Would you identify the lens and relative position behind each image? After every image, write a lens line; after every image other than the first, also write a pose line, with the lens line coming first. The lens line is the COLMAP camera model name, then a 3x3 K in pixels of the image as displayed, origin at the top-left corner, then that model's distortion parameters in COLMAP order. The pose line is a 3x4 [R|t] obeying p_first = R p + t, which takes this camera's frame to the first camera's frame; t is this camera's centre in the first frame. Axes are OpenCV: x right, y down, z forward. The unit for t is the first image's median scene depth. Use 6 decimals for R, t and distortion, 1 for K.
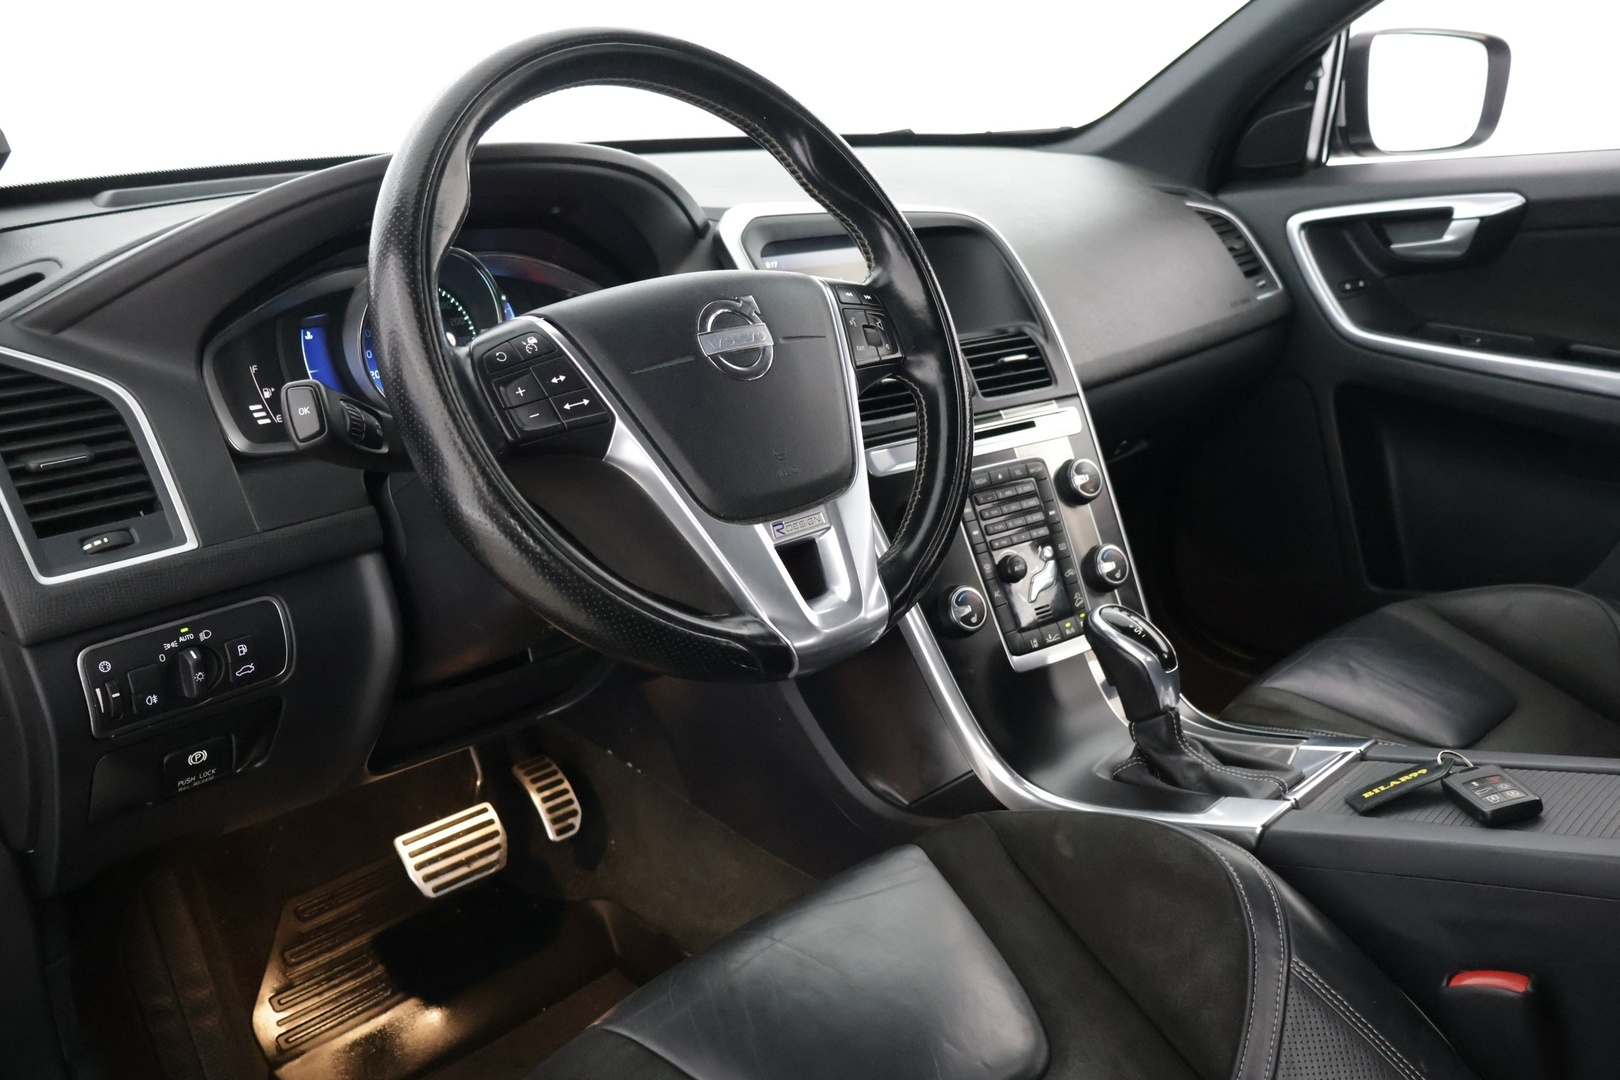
lens RADIAL K [[1363.1, 0, 812.4], [0, 1363.1, 542.6], [0, 0, 1]] dist [0.013507, -0.006538]
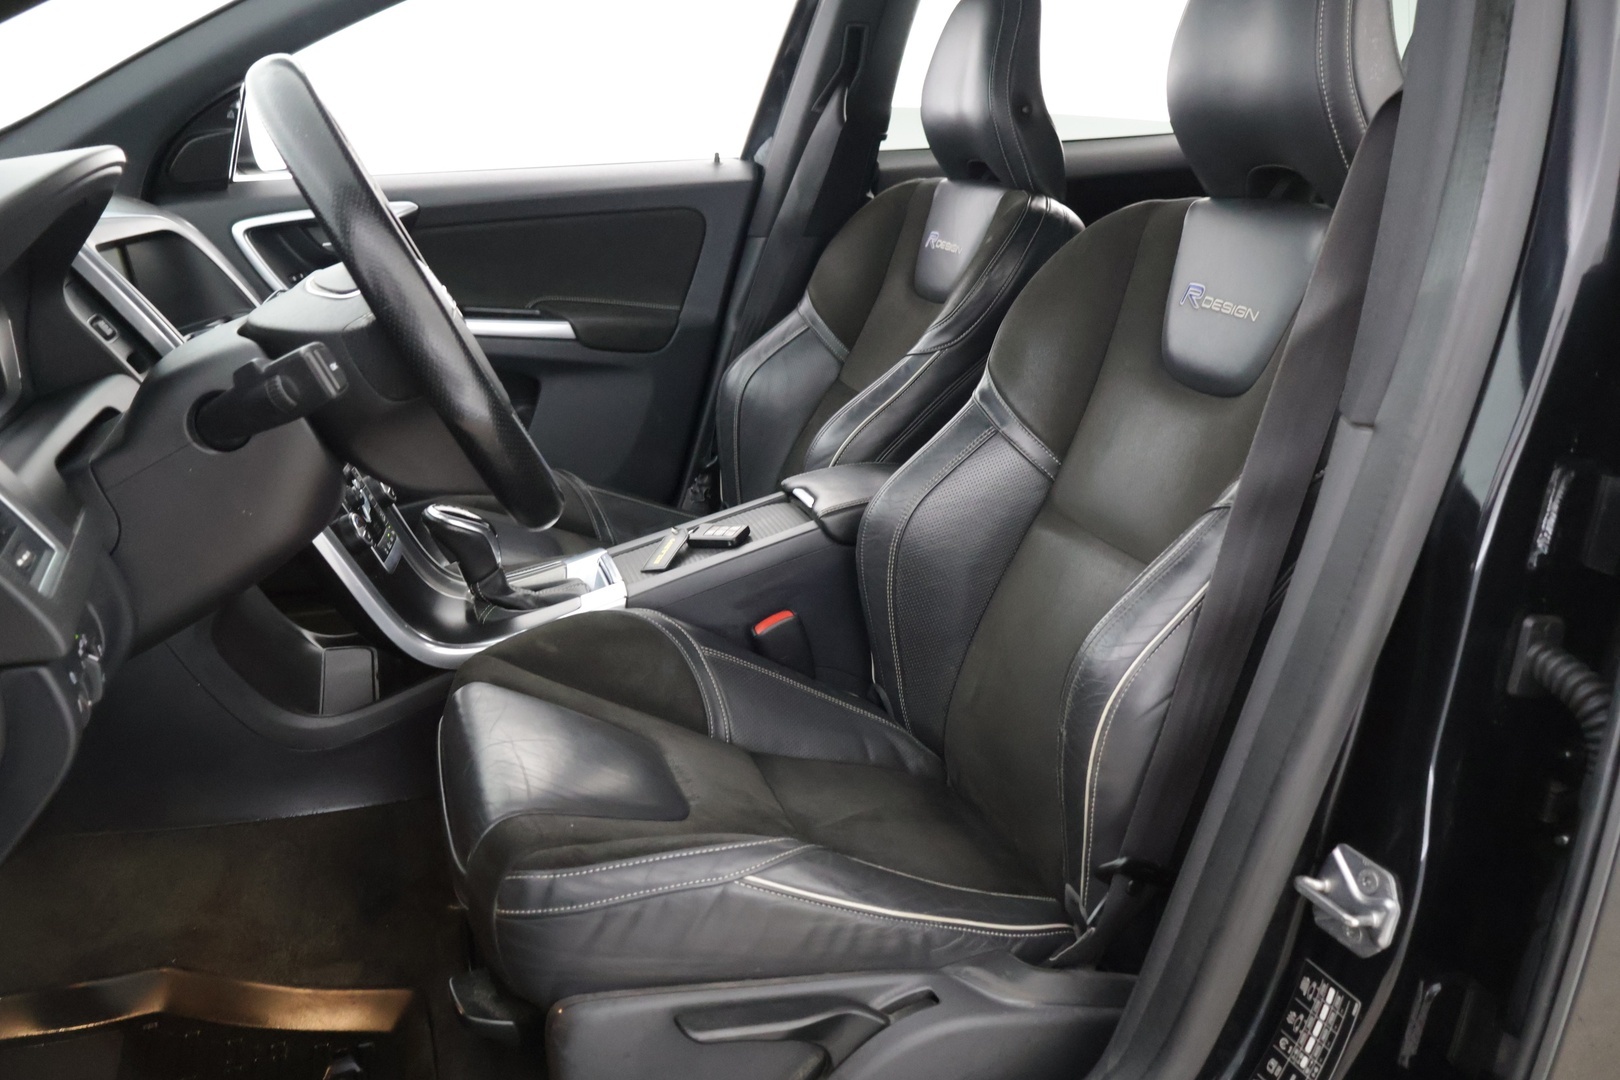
lens RADIAL K [[1363.1, 0, 811.6], [0, 1363.1, 552.2], [0, 0, 1]] dist [0.013507, -0.006538]
pose [[0.459008, -0.232696, 0.857417, -0.741990], [0.239816, 0.961717, 0.132620, 0.000220], [-0.855453, 0.144749, 0.497240, 0.021571]]
